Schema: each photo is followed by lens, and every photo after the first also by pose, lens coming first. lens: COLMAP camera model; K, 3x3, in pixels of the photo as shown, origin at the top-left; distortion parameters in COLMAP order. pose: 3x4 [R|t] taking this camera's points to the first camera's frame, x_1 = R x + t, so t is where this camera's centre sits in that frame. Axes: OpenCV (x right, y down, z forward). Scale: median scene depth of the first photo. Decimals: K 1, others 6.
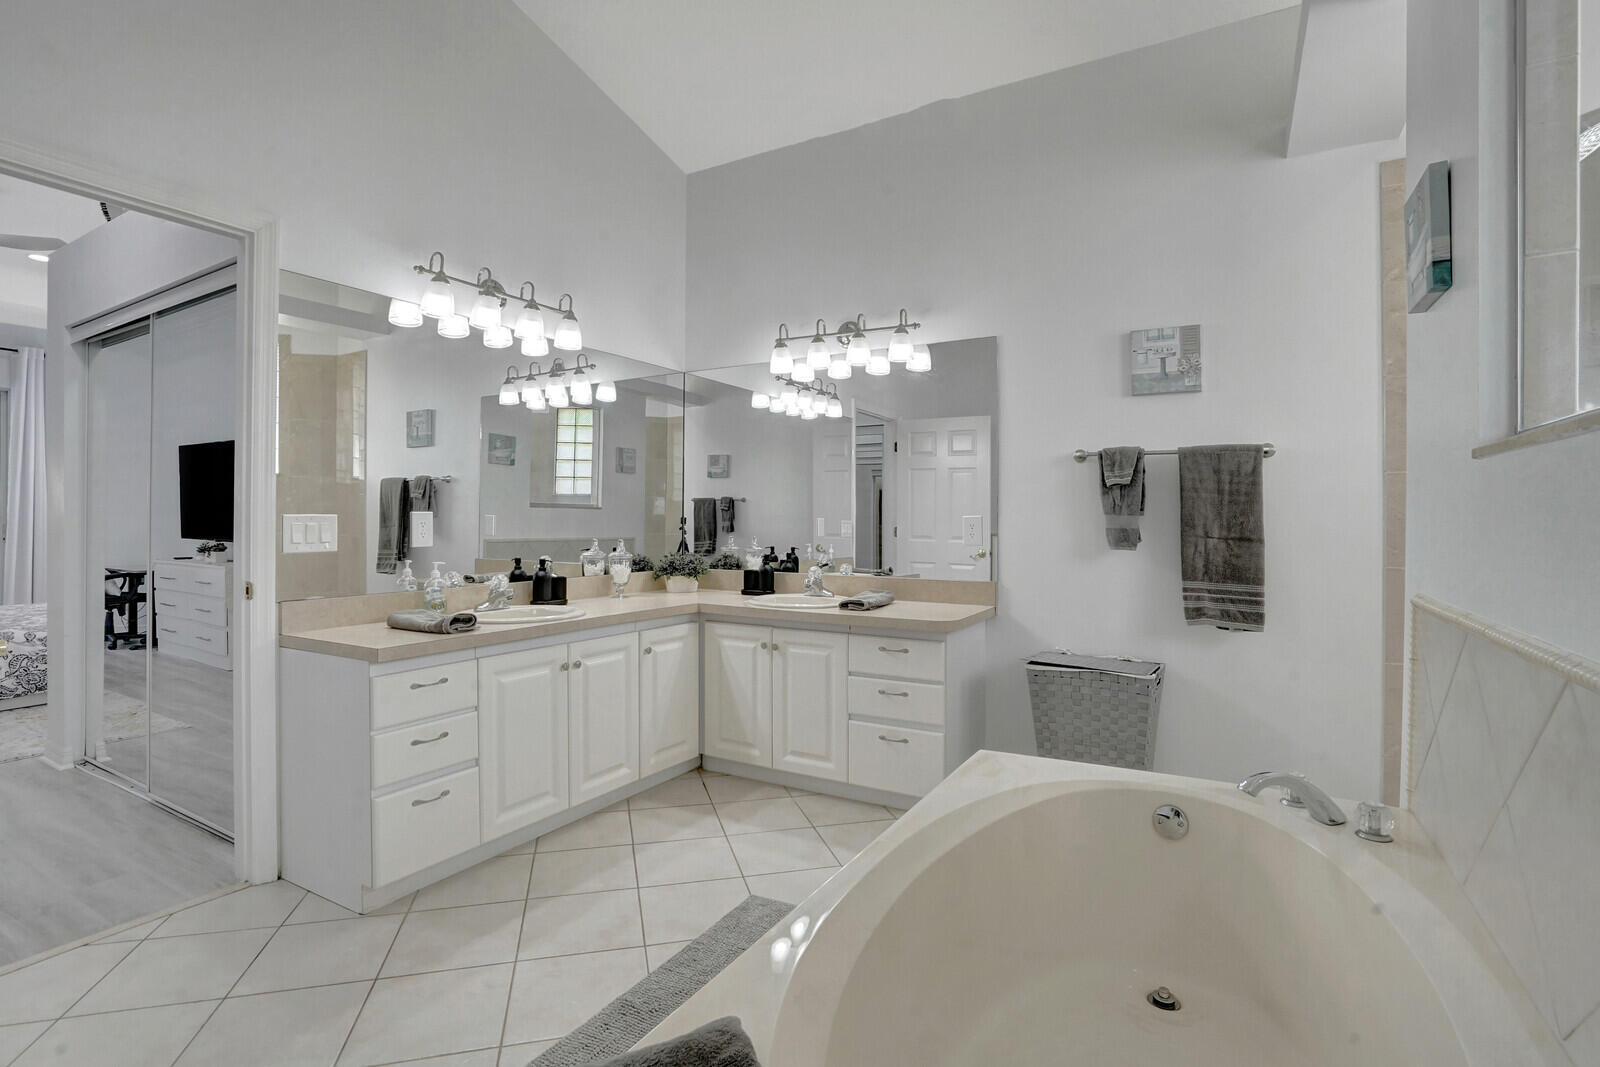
lens RADIAL K [[770.3, 0, 801.7], [0, 770.3, 512.5], [0, 0, 1]] dist [-0.067894, 0.029678]
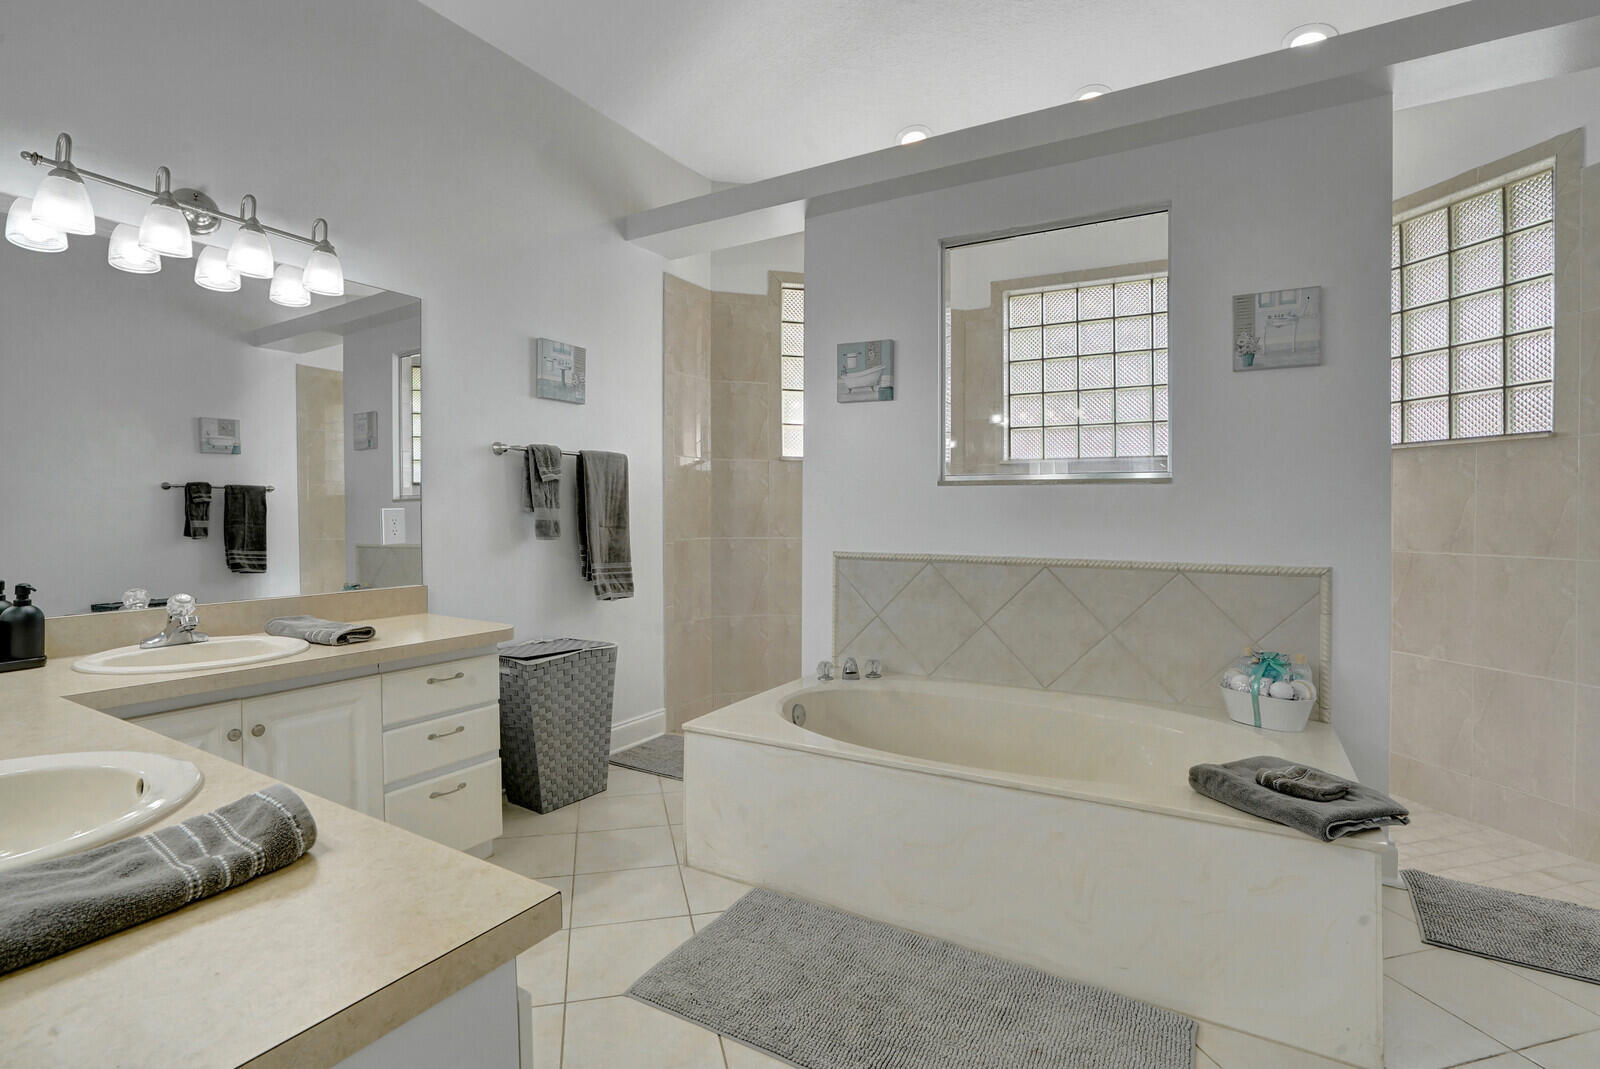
lens RADIAL K [[760.0, 0, 790.8], [0, 760.0, 524.1], [0, 0, 1]] dist [-0.046804, 0.024199]
pose [[0.035028, -0.023741, 0.999104, -0.645531], [-0.012983, 0.999623, 0.024208, -0.004718], [-0.999302, -0.013819, 0.034706, 0.617477]]
